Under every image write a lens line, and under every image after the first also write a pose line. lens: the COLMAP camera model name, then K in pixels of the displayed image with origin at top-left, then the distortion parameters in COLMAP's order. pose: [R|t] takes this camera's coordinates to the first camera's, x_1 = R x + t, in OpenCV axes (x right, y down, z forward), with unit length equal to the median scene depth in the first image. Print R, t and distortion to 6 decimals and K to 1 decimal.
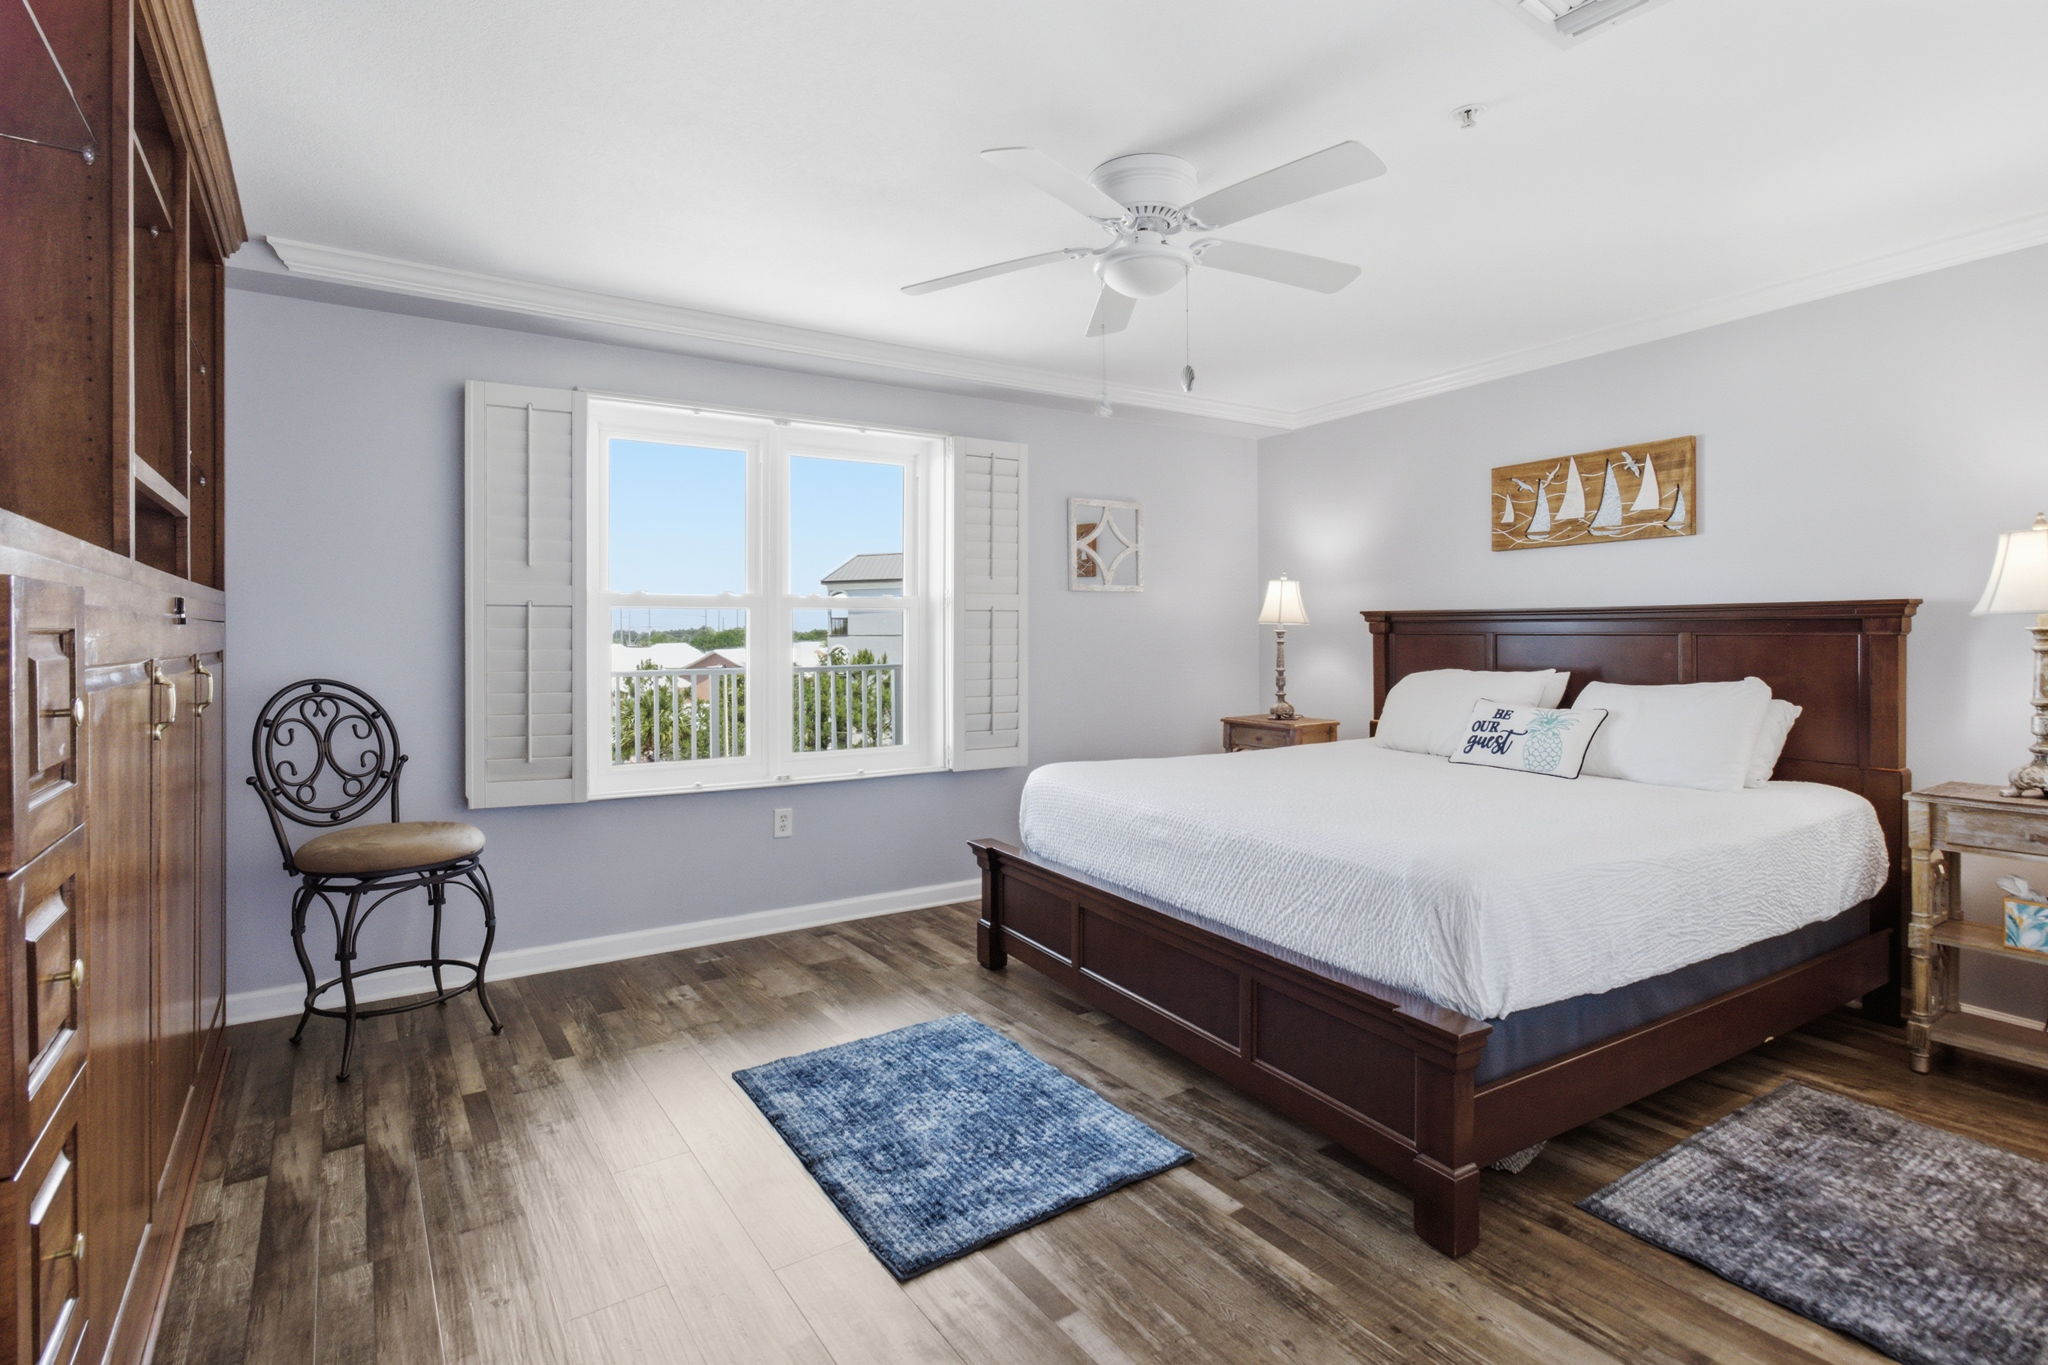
lens RADIAL K [[997.2, 0, 1026.5], [0, 997.2, 646.8], [0, 0, 1]] dist [-0.046037, -0.000119]
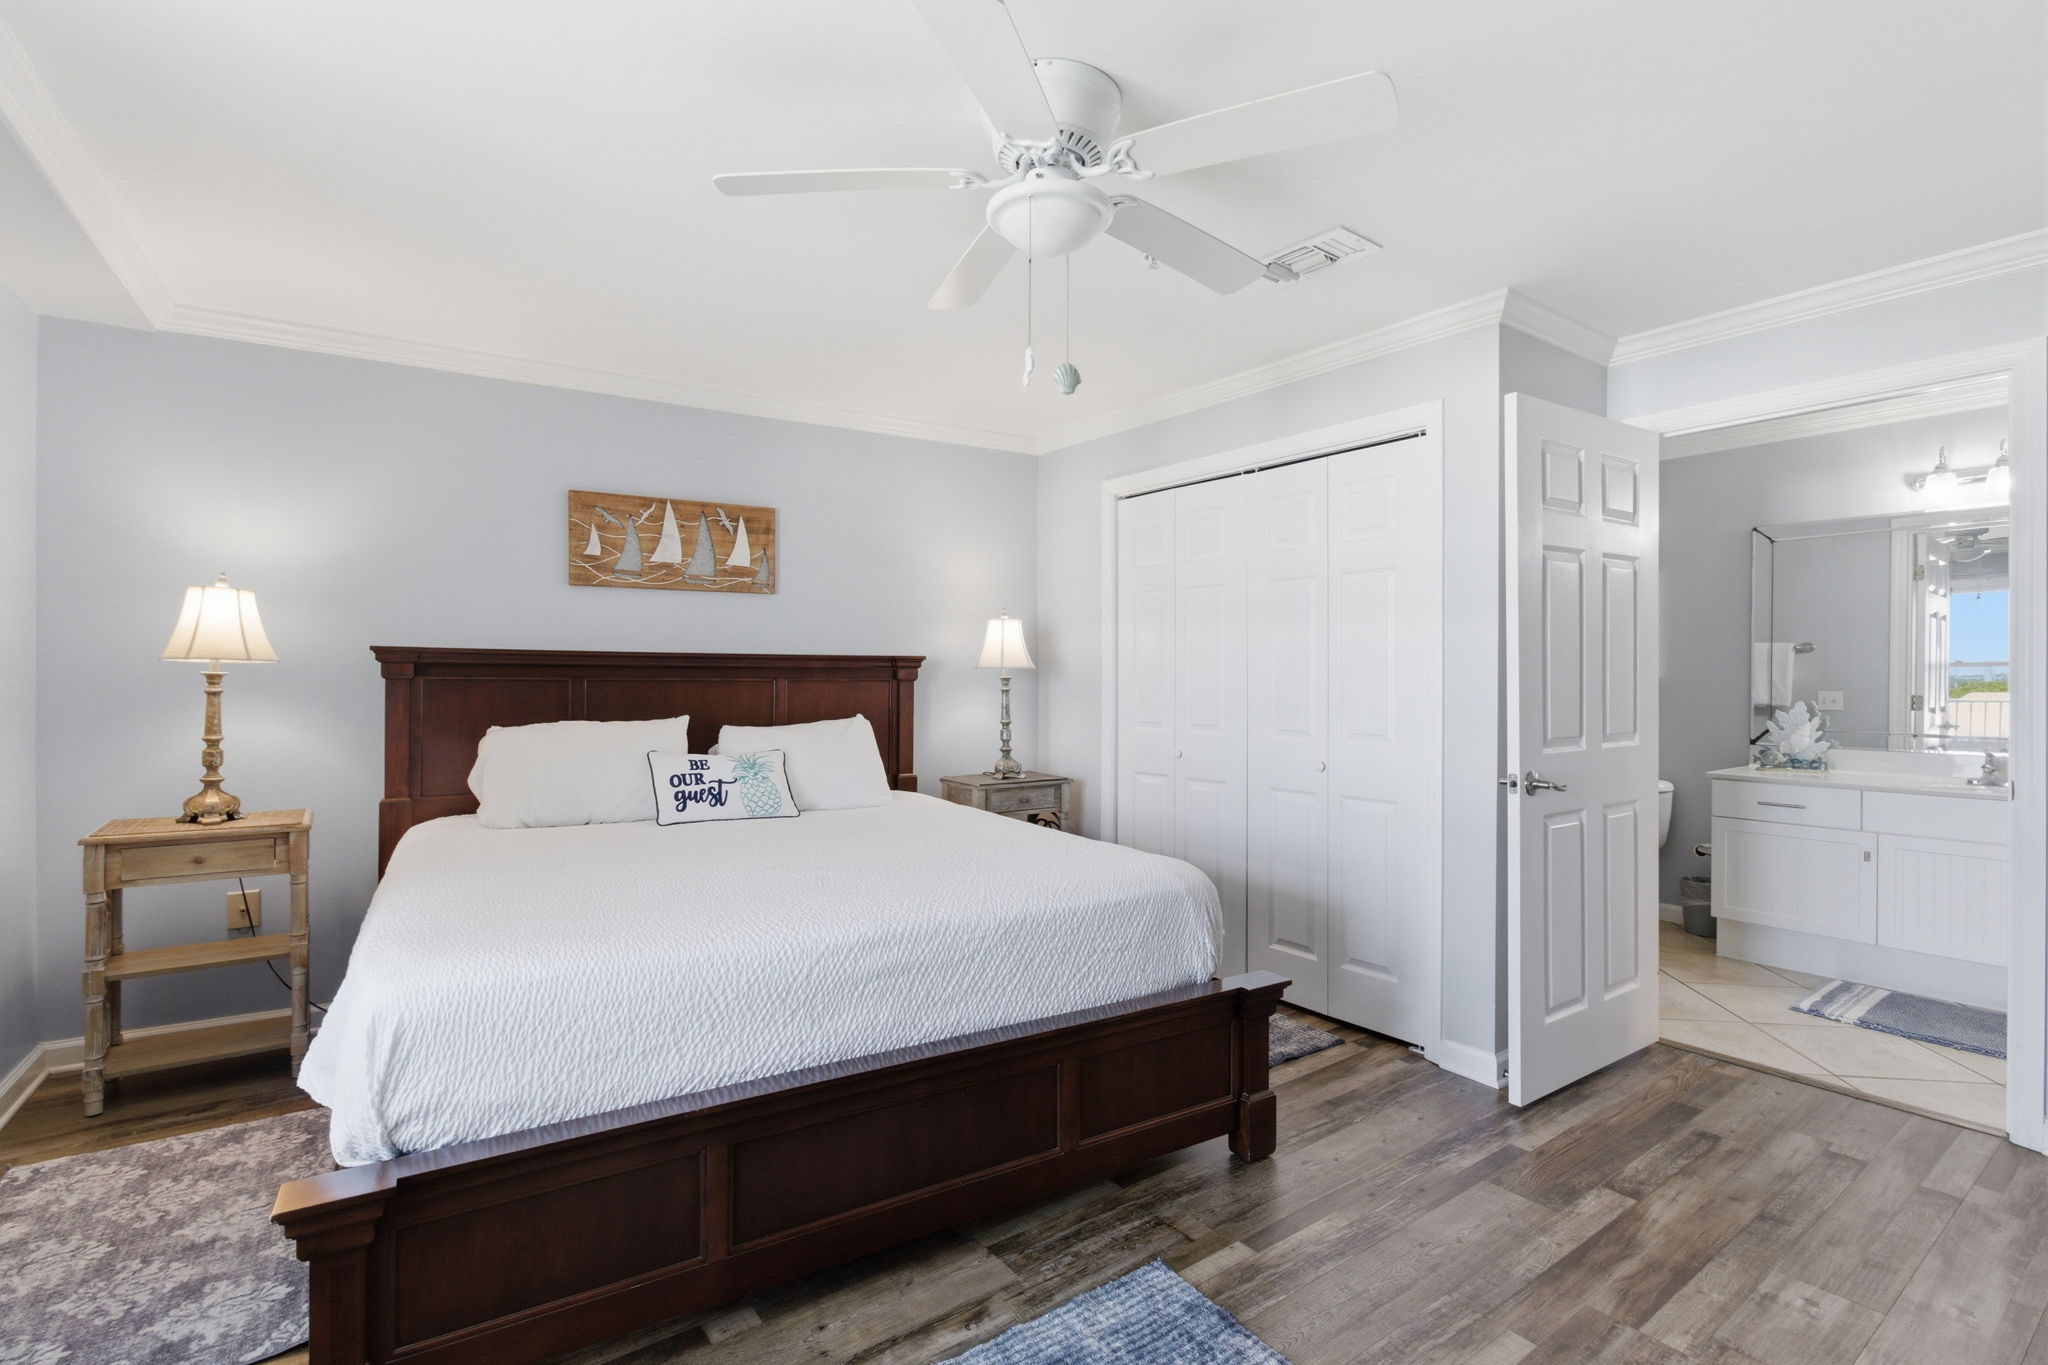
lens RADIAL K [[964.7, 0, 986.8], [0, 964.7, 679.8], [0, 0, 1]] dist [-0.018248, -0.000214]
pose [[-0.034163, -0.002508, 0.999413, -0.451426], [0.007676, 0.999967, 0.002772, -0.013633], [-0.999387, 0.007766, -0.034142, 0.756913]]
